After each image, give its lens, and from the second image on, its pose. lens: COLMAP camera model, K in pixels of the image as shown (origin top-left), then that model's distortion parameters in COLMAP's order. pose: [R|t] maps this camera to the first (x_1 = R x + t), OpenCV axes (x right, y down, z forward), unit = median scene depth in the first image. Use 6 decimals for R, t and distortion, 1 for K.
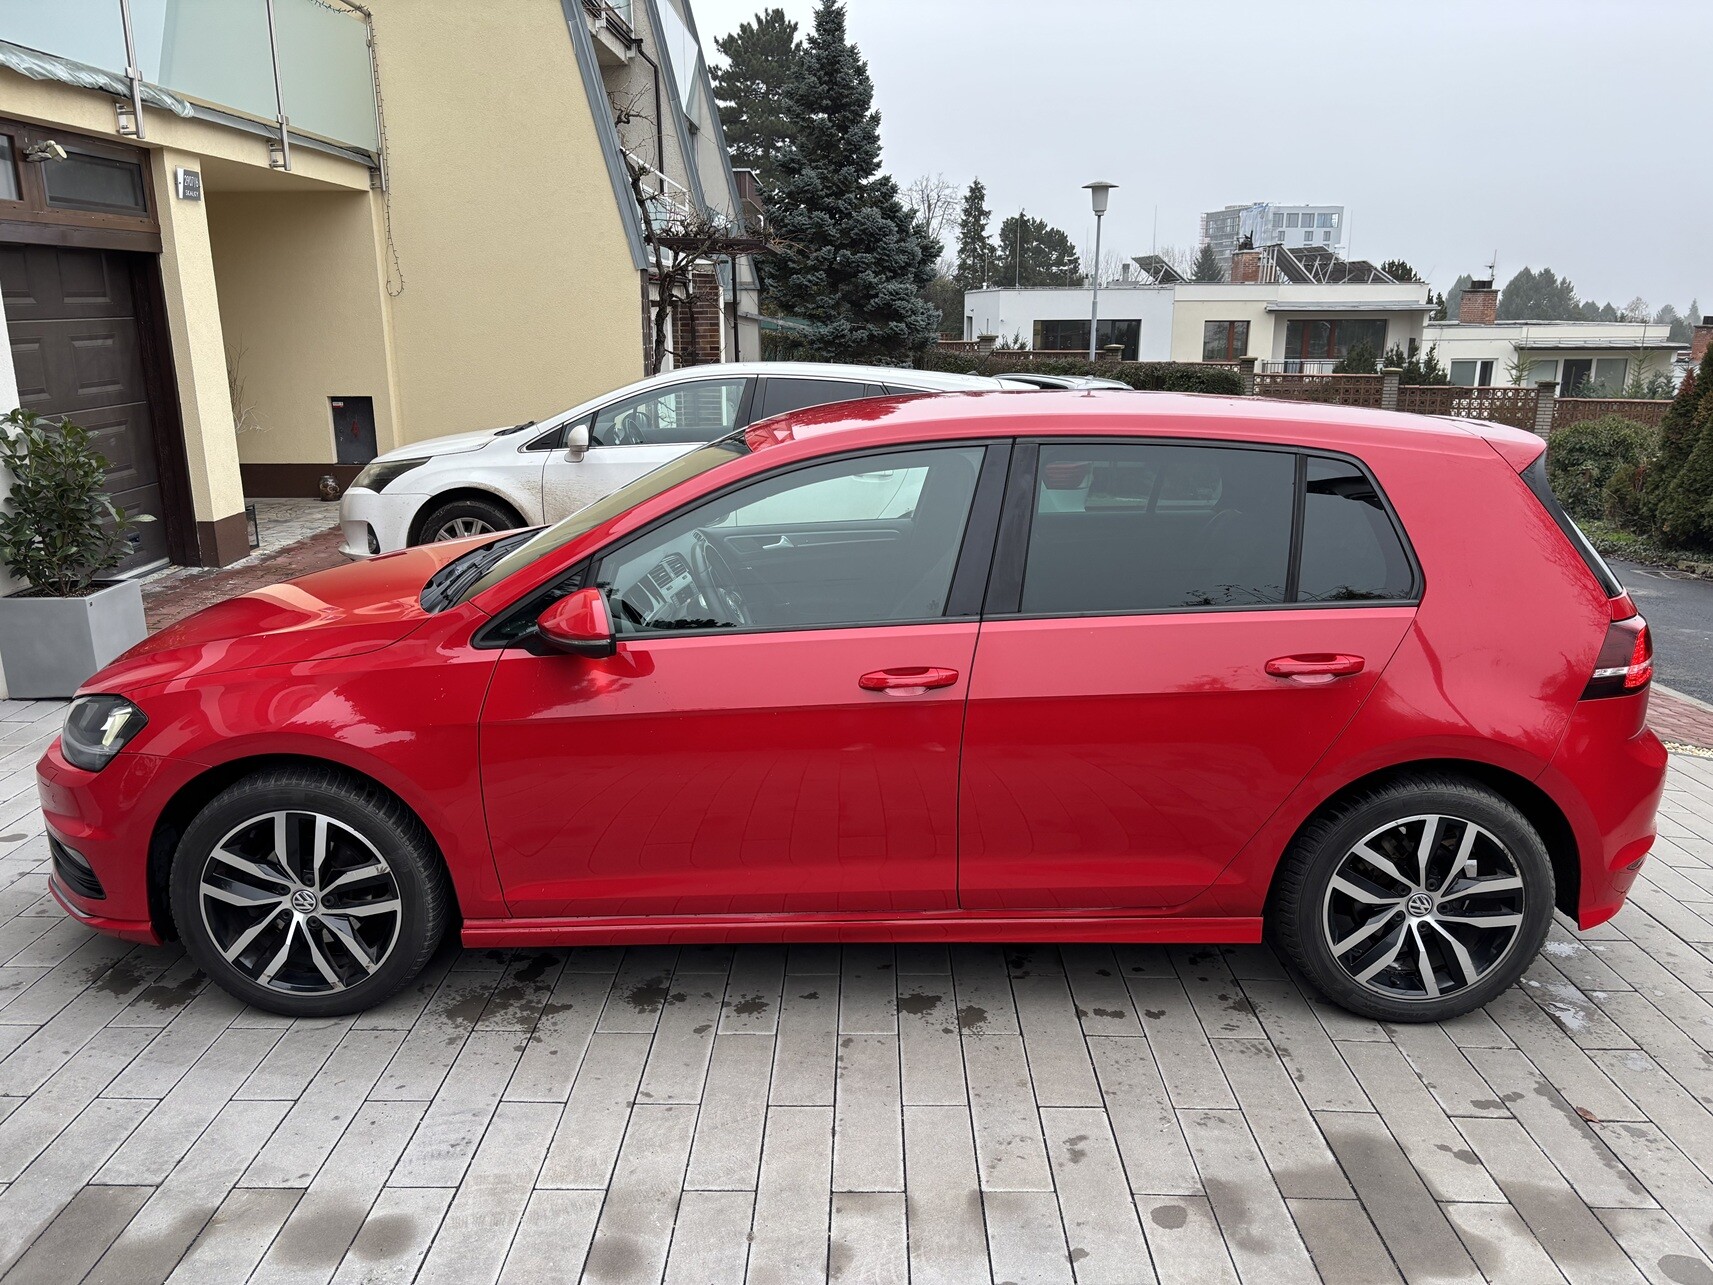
lens RADIAL K [[1308.6, 0, 847.6], [0, 1308.6, 644.4], [0, 0, 1]] dist [0.071144, -0.086767]
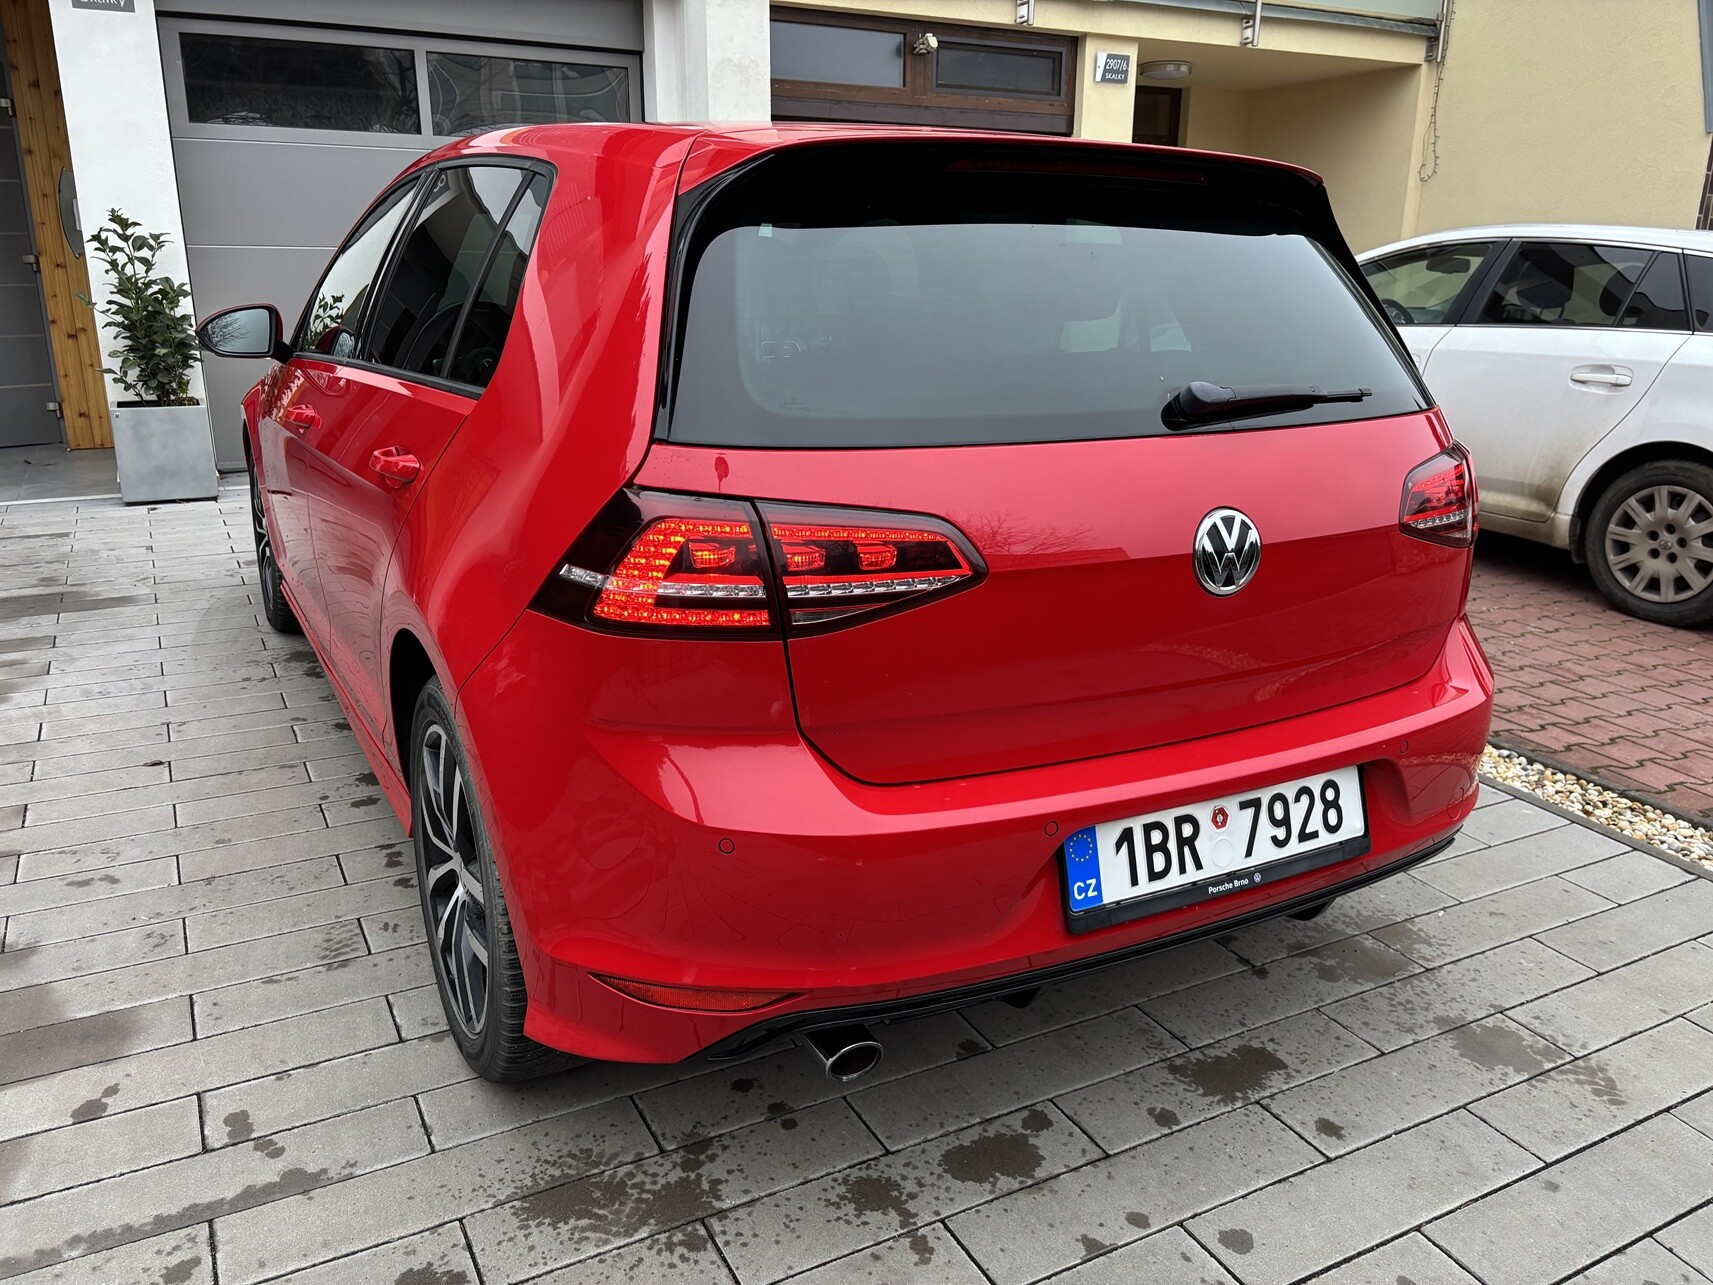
lens RADIAL K [[1293.3, 0, 846.6], [0, 1293.3, 624.9], [0, 0, 1]] dist [0.059230, -0.060739]
pose [[0.482608, 0.246933, -0.840306, 1.022696], [-0.228050, 0.961767, 0.151651, -0.058032], [0.845626, 0.118444, 0.520469, 0.809964]]
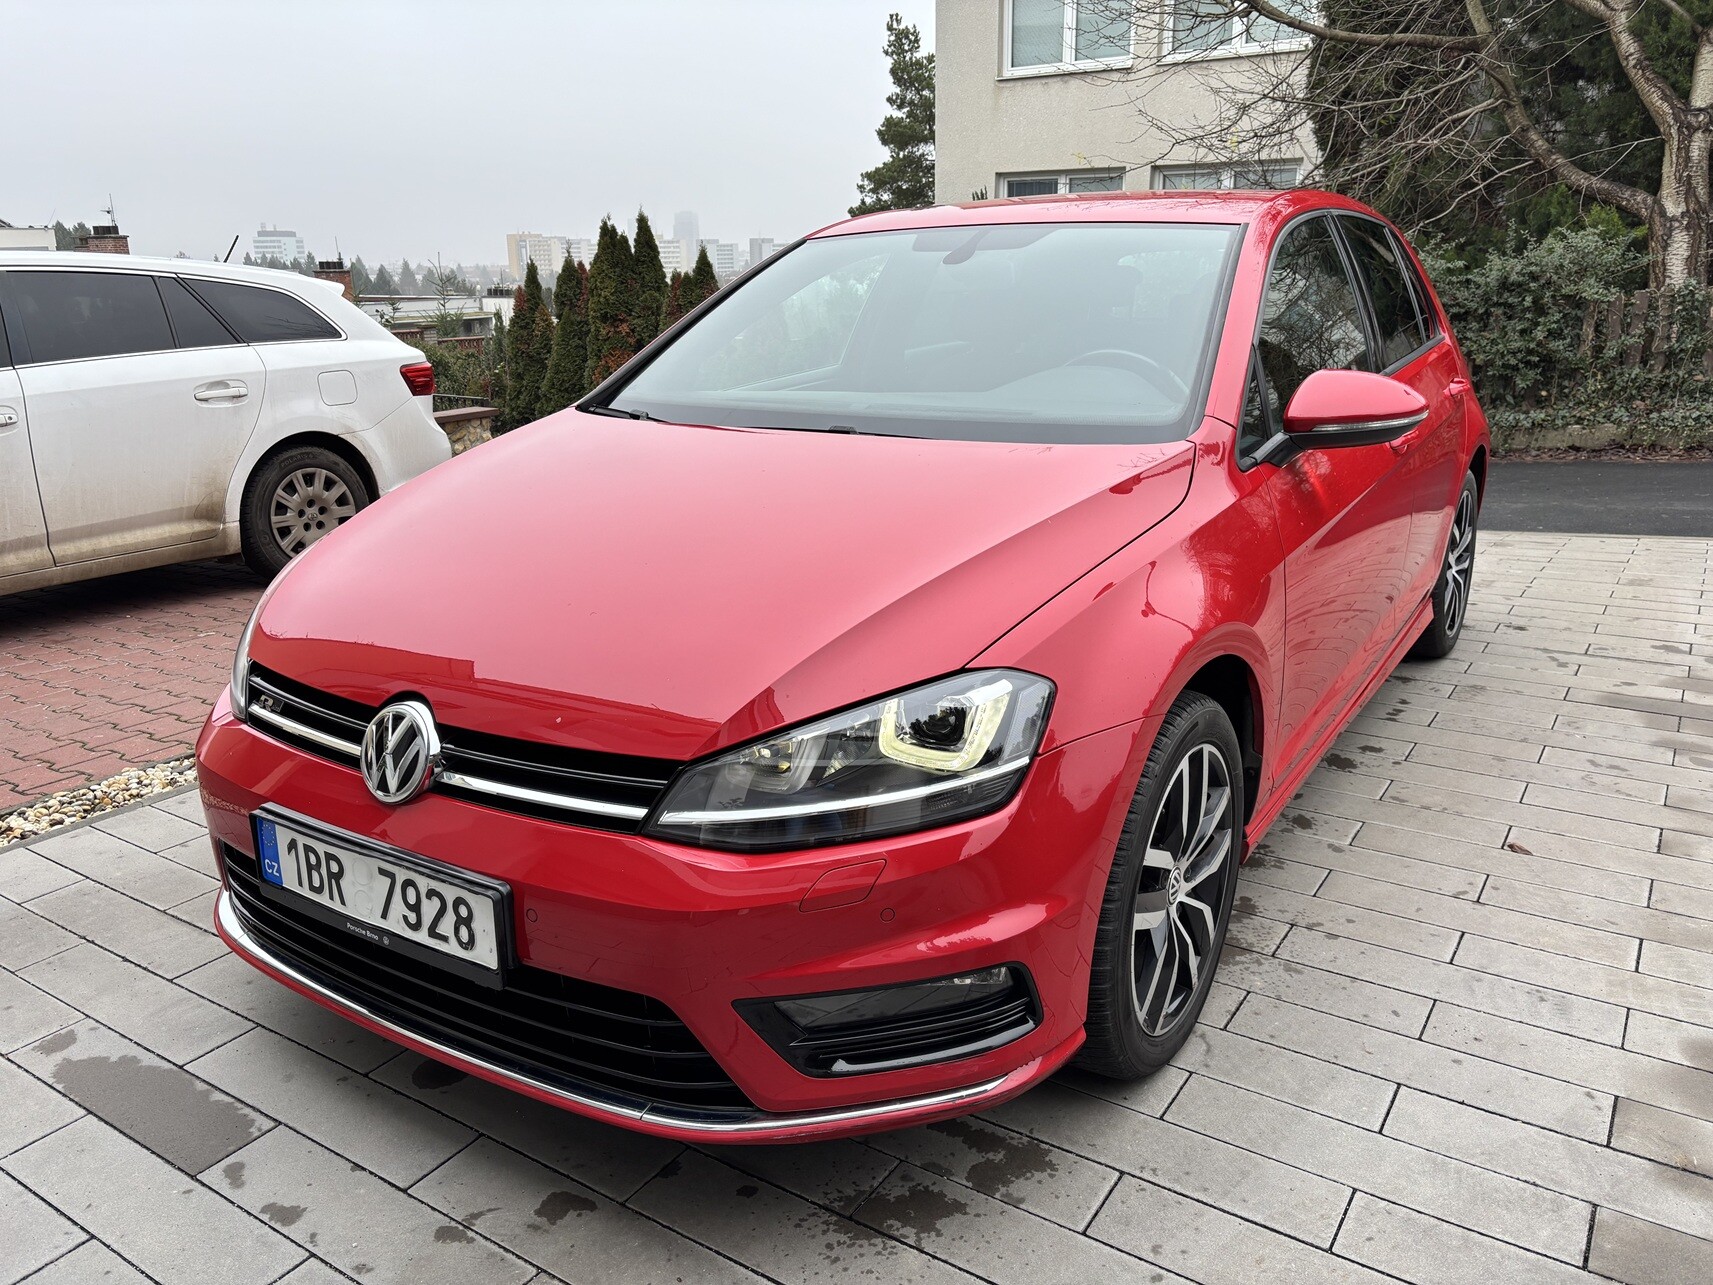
lens RADIAL K [[1308.6, 0, 847.6], [0, 1308.6, 644.4], [0, 0, 1]] dist [0.071144, -0.086767]
pose [[0.537612, -0.251346, 0.804859, -1.014744], [0.228132, 0.962296, 0.148129, -0.064611], [-0.811745, 0.103979, 0.574682, 0.729321]]
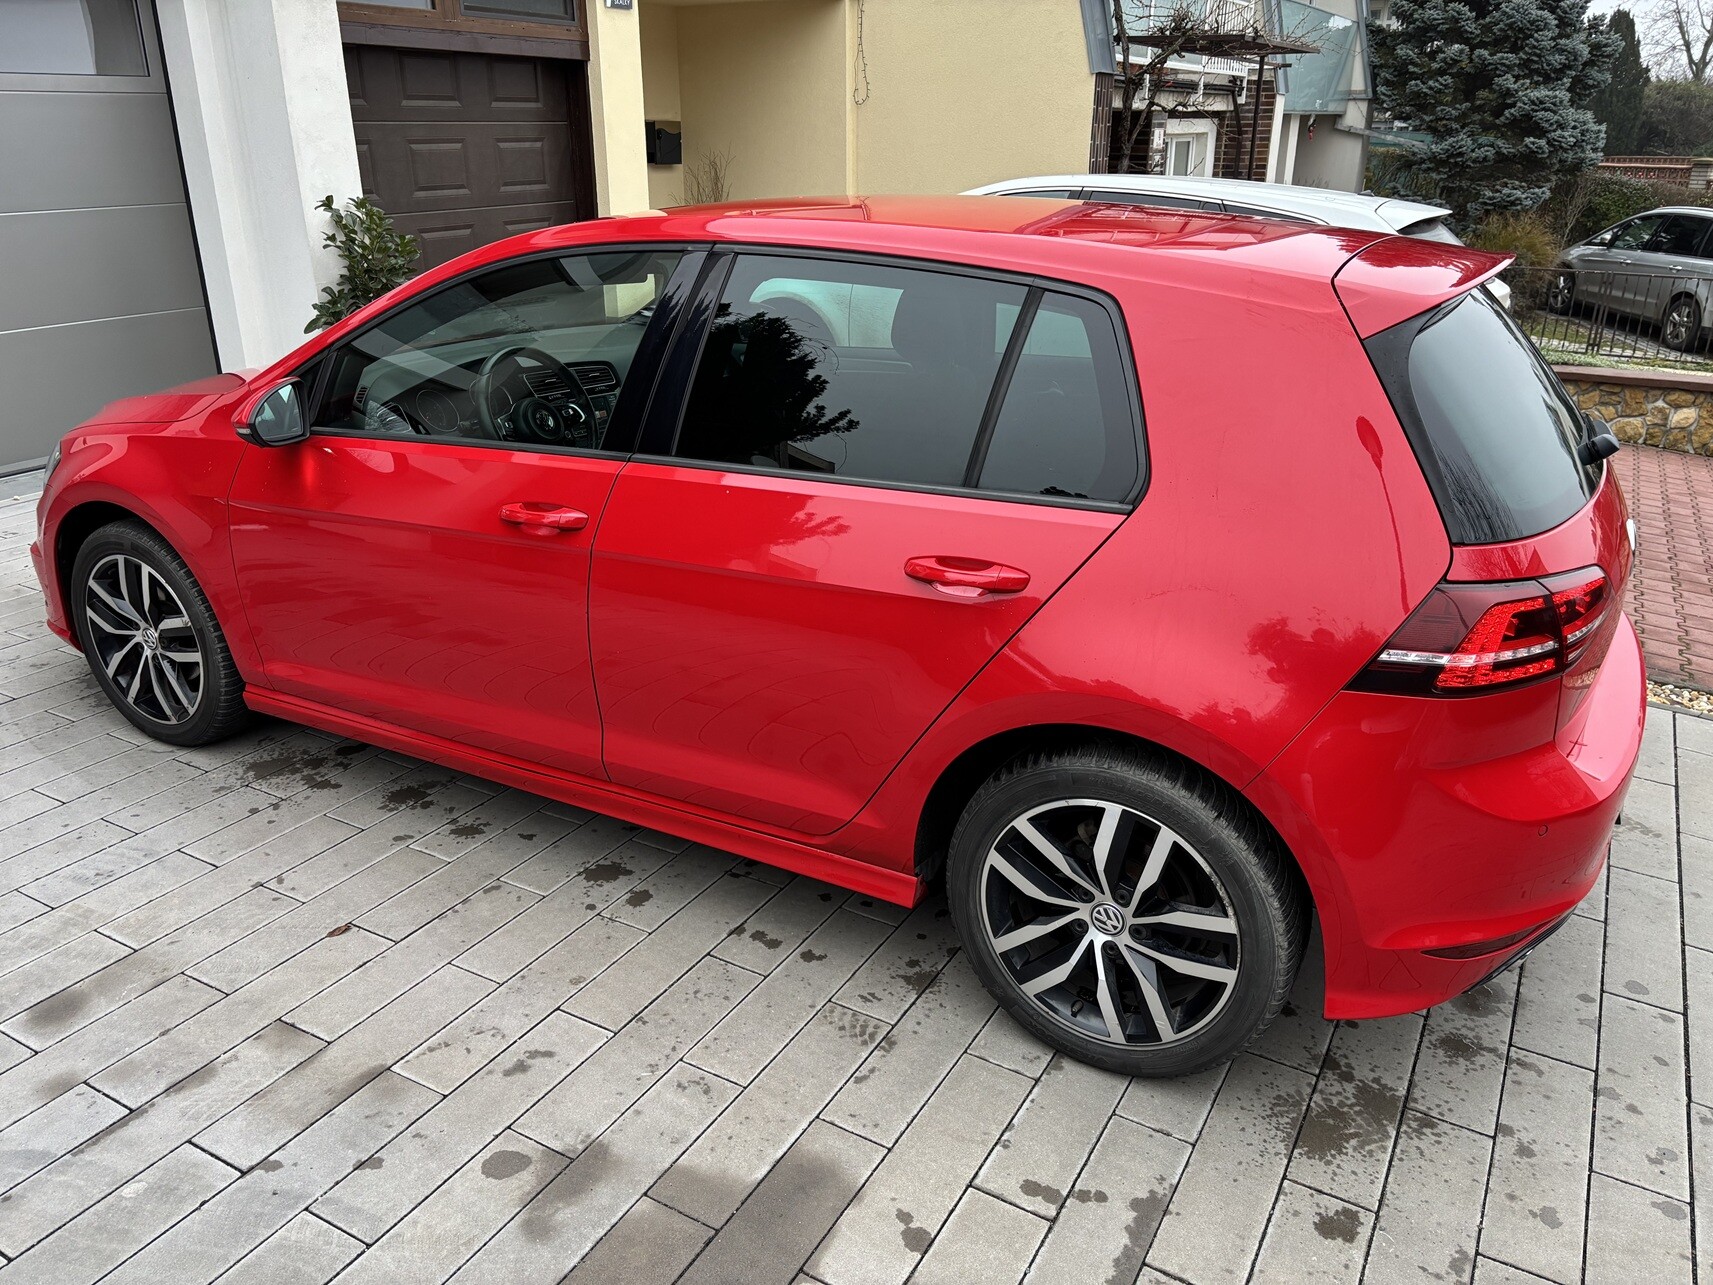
lens RADIAL K [[1297.5, 0, 846.5], [0, 1297.5, 630.4], [0, 0, 1]] dist [0.055517, -0.070015]
pose [[0.872854, 0.179655, -0.453706, 0.604499], [-0.125601, 0.981149, 0.146873, -0.049716], [0.471540, -0.071213, 0.878965, 0.301467]]
